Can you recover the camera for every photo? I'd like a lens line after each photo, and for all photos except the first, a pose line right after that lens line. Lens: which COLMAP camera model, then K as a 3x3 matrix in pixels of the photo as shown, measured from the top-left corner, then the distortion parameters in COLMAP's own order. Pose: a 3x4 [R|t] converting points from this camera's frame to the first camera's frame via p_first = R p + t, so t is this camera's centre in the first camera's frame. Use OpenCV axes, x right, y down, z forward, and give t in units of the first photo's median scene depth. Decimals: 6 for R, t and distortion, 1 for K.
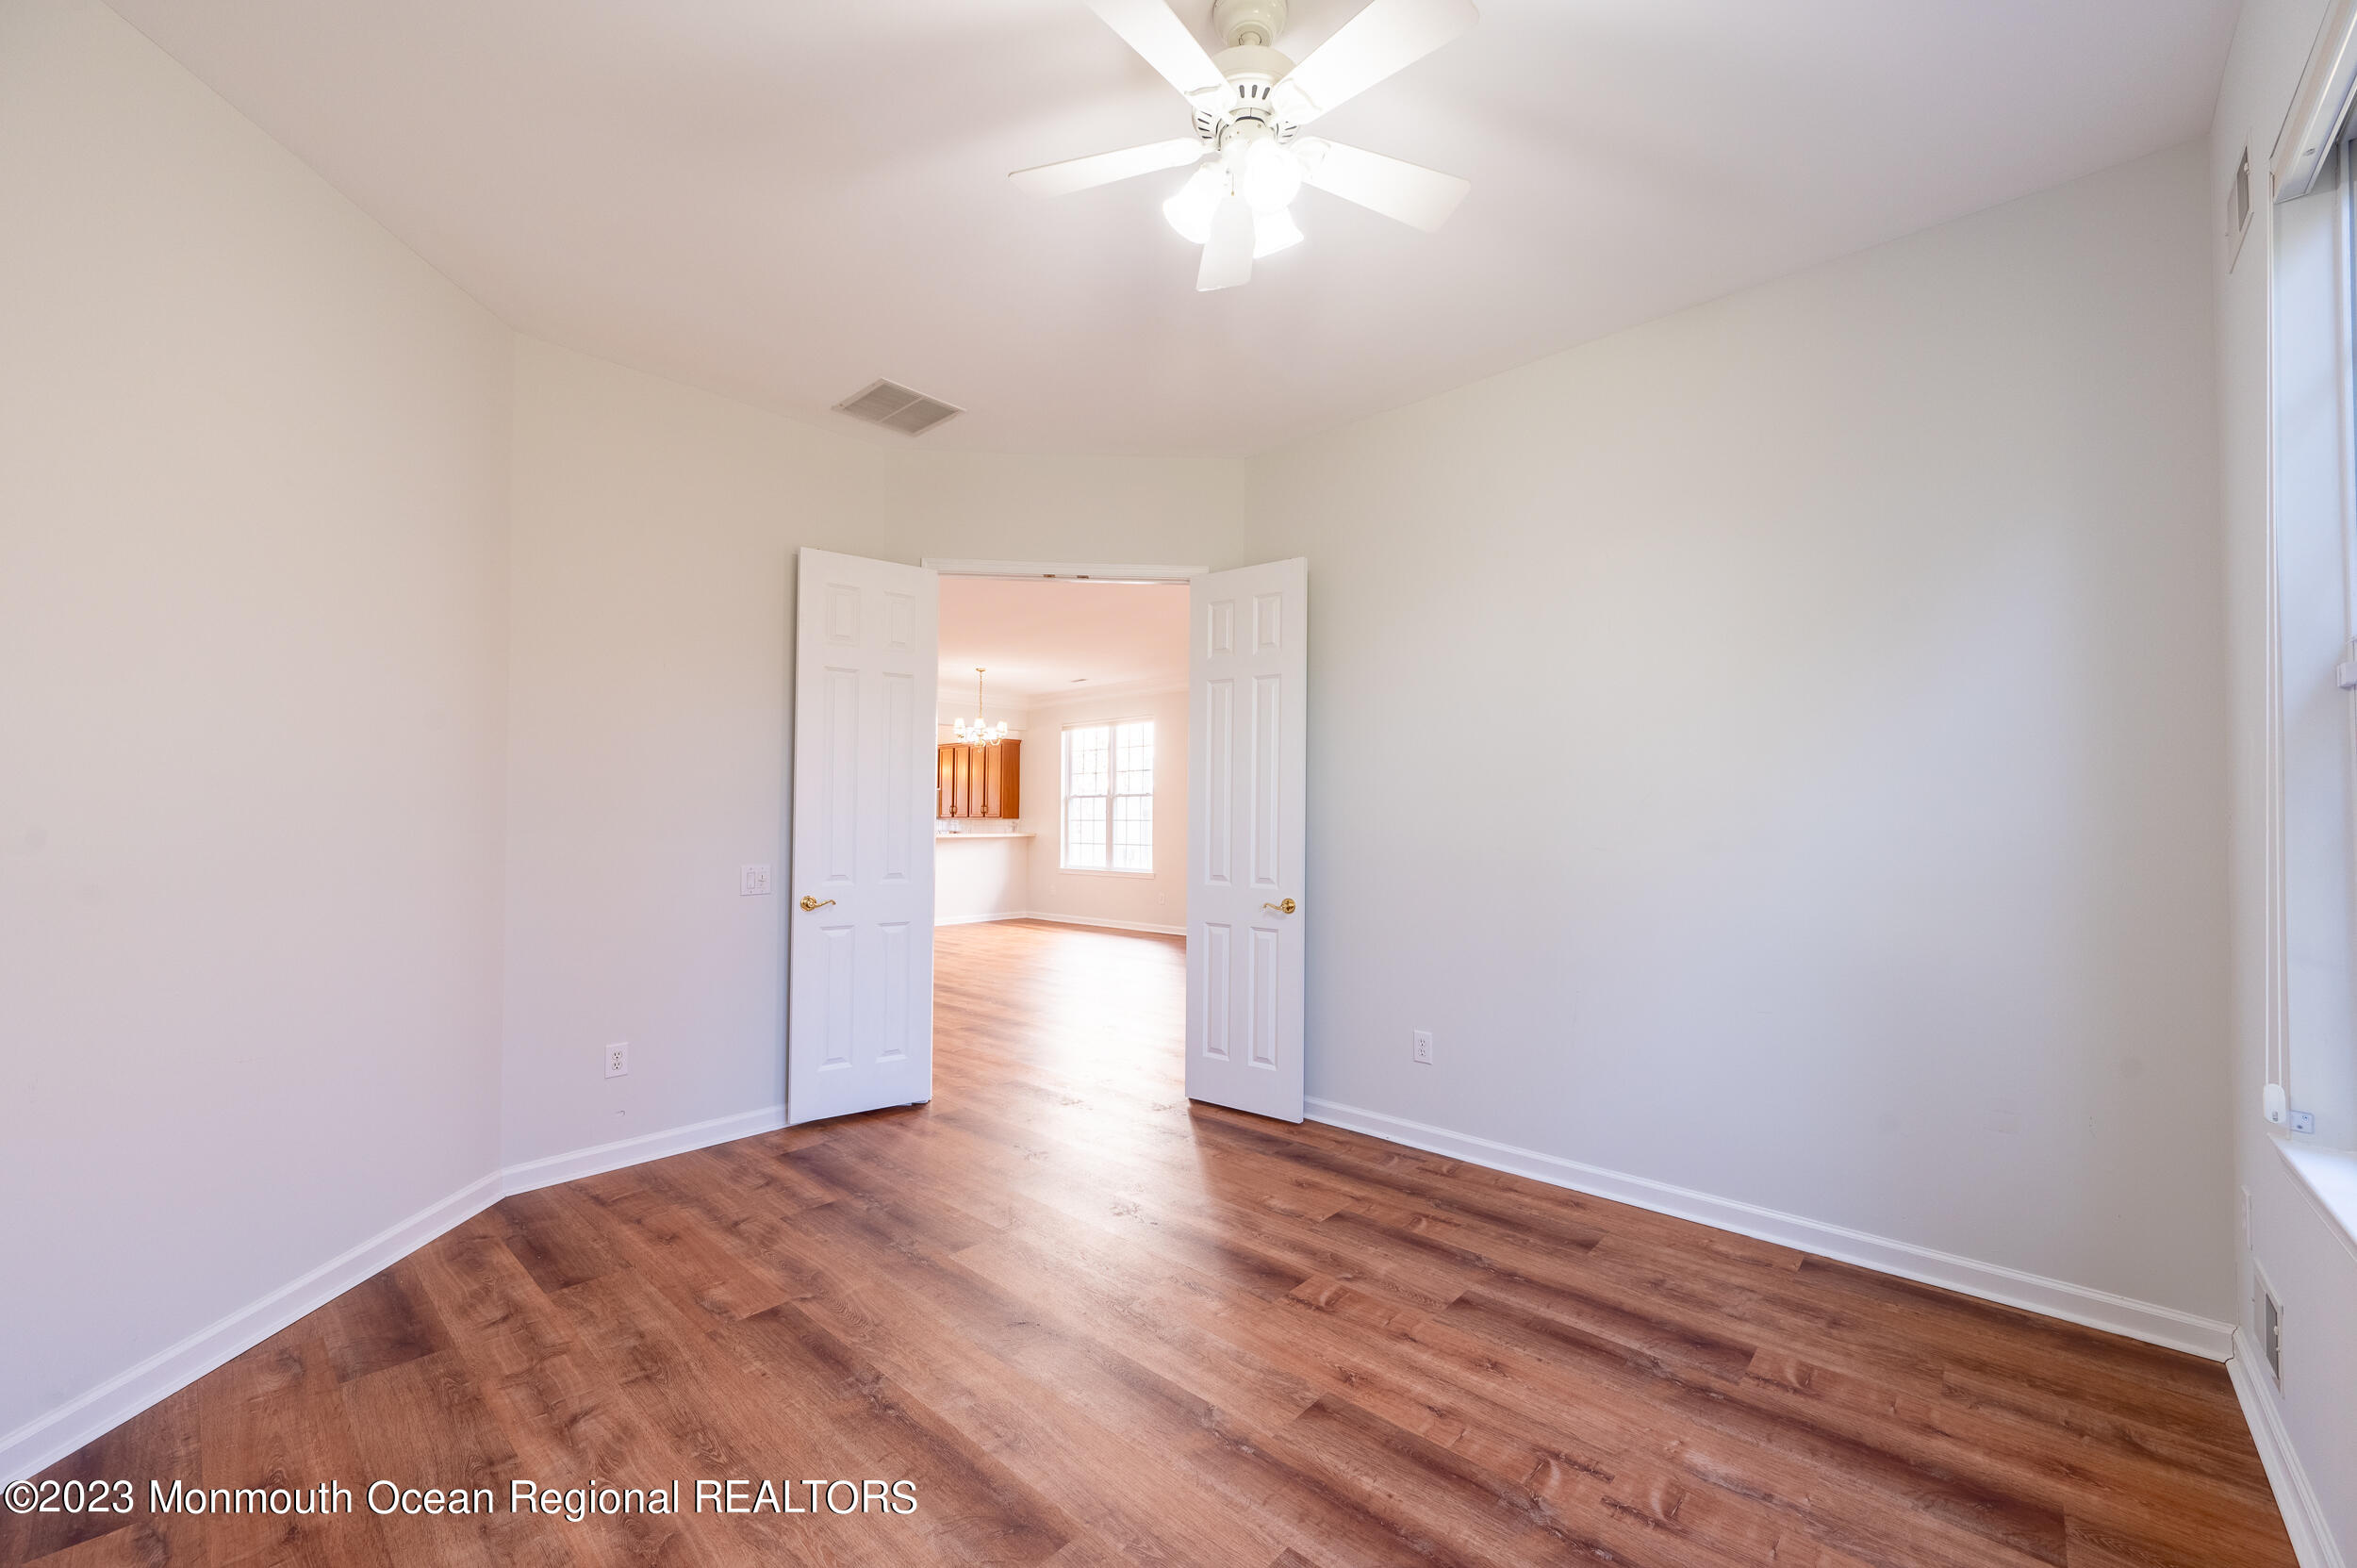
lens RADIAL K [[923.3, 0, 1178.3], [0, 923.3, 795.8], [0, 0, 1]] dist [-0.001146, 0.000005]
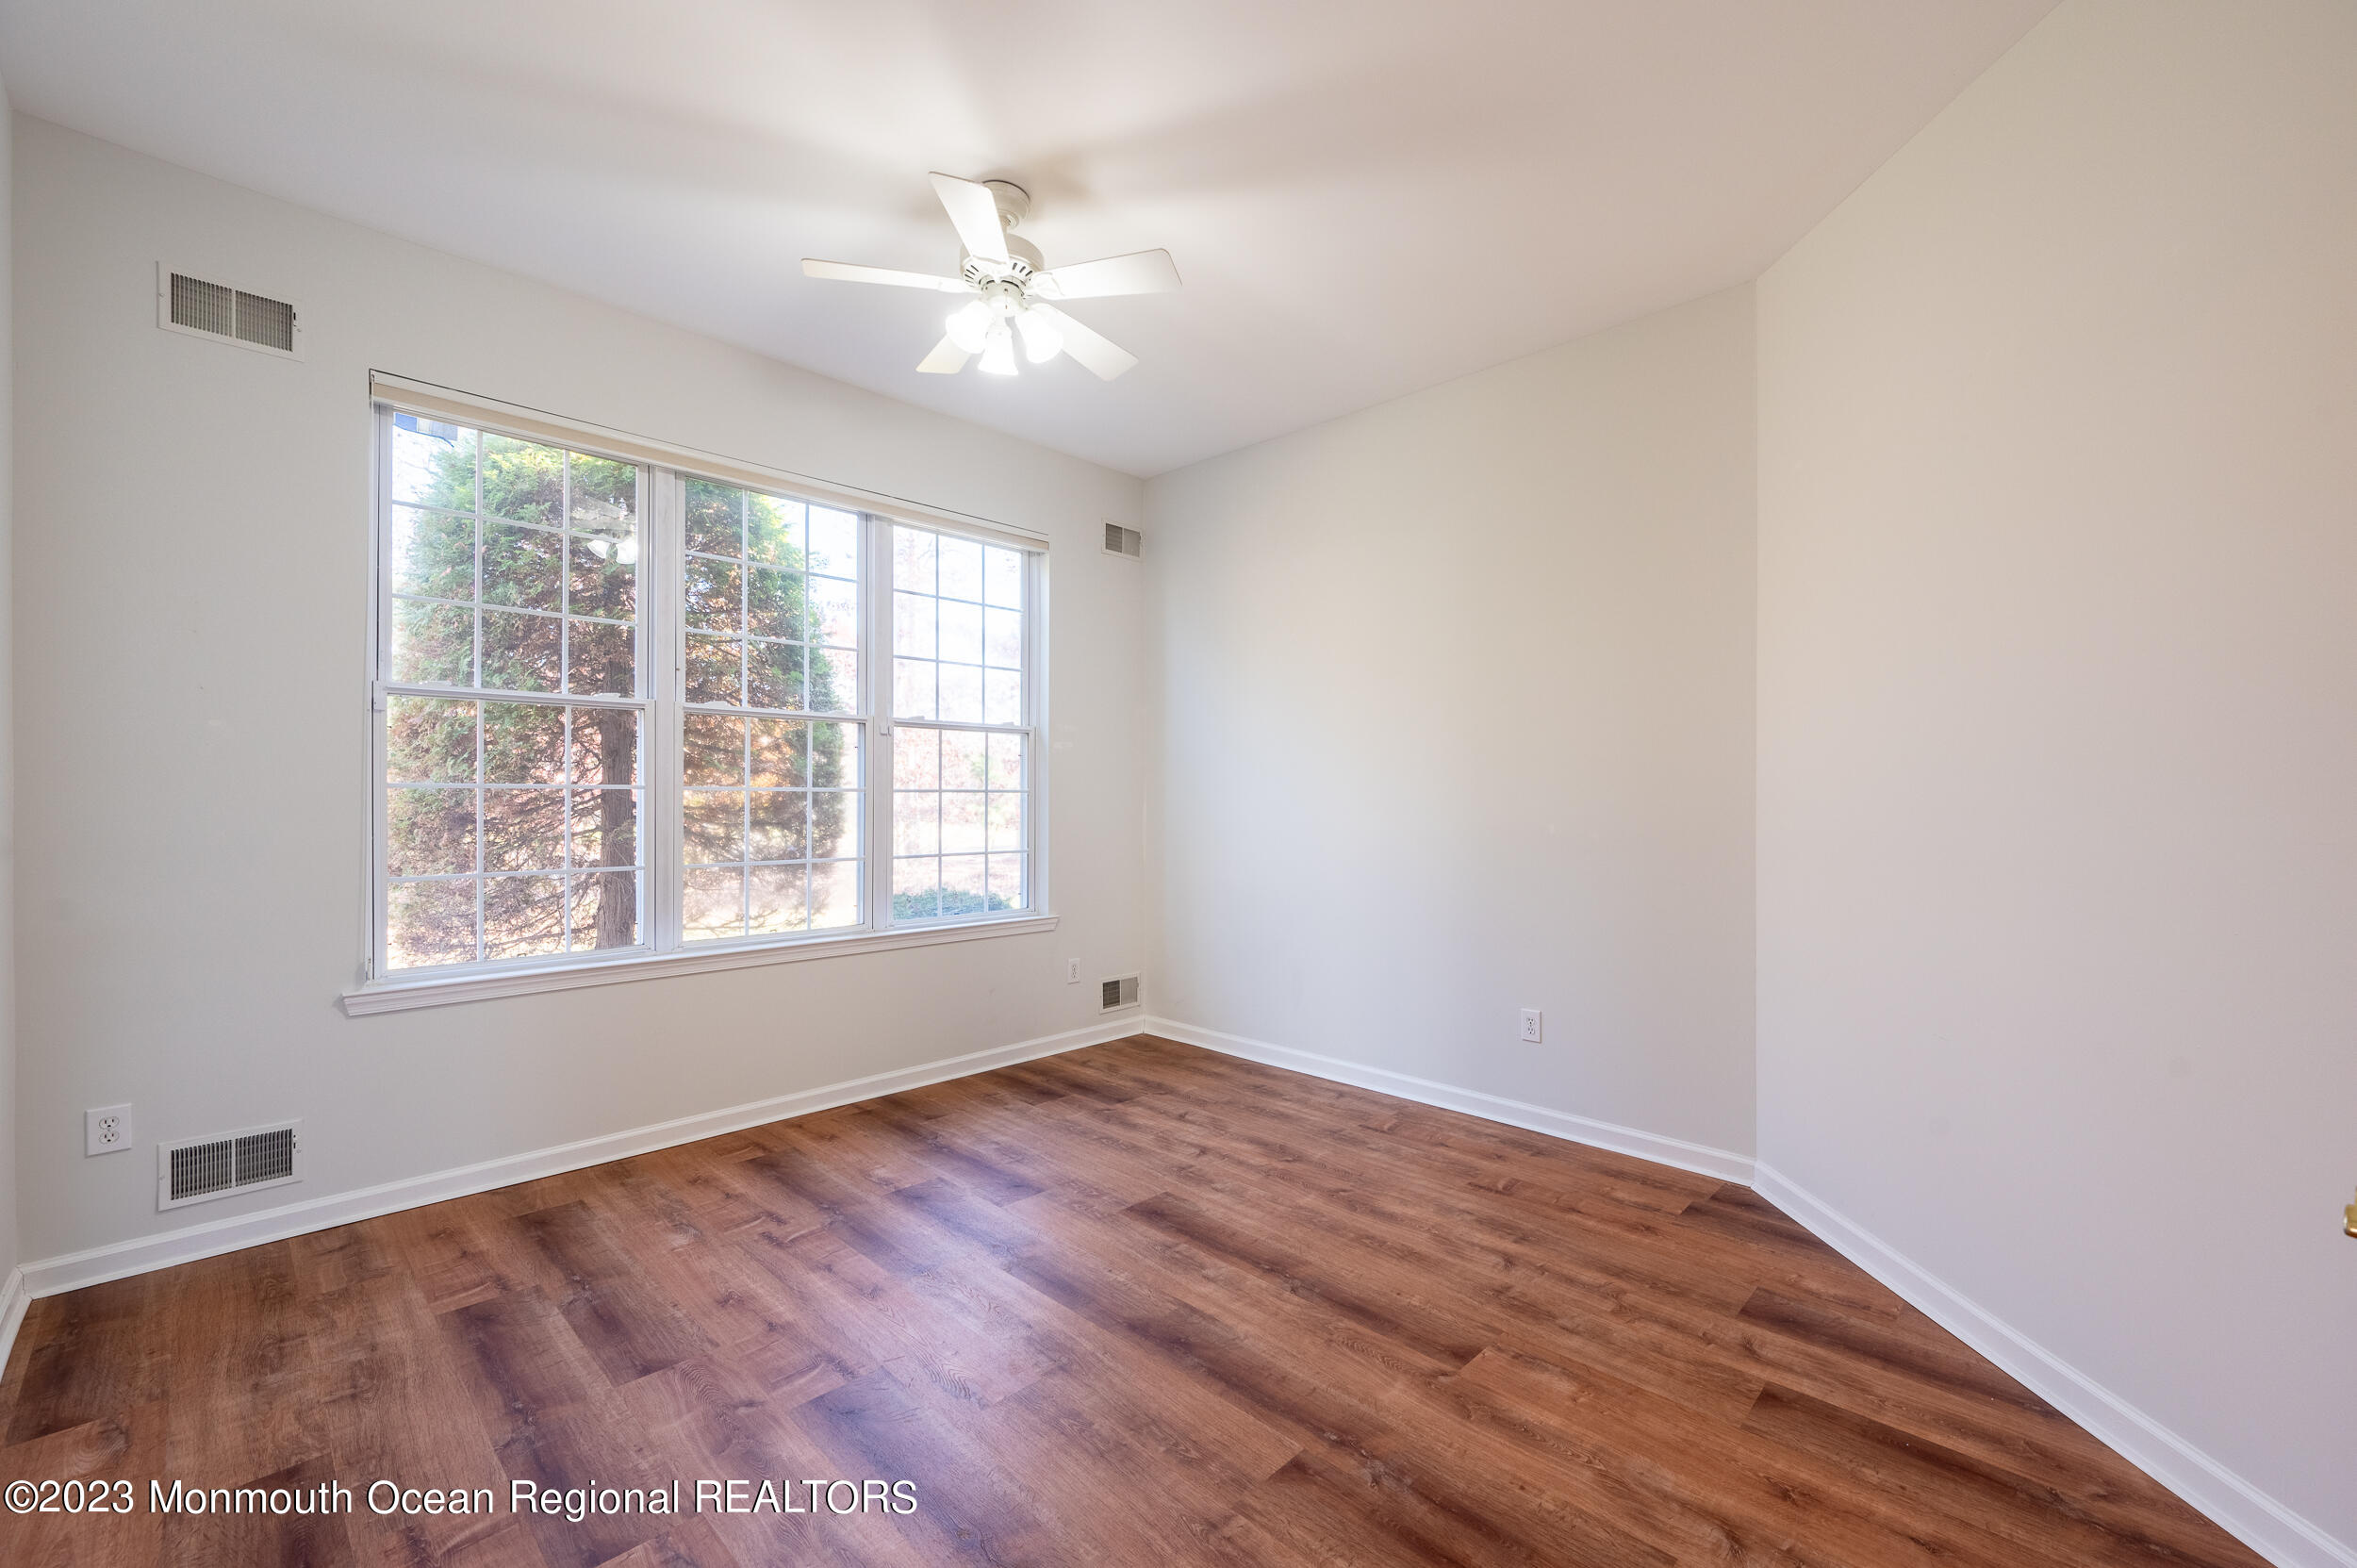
lens RADIAL K [[923.3, 0, 1178.3], [0, 923.3, 795.8], [0, 0, 1]] dist [-0.001146, 0.000005]
pose [[-0.997779, -0.005829, 0.066352, -0.239315], [-0.007631, 0.999608, -0.026940, 0.058821], [-0.066169, -0.027387, -0.997433, 1.998920]]
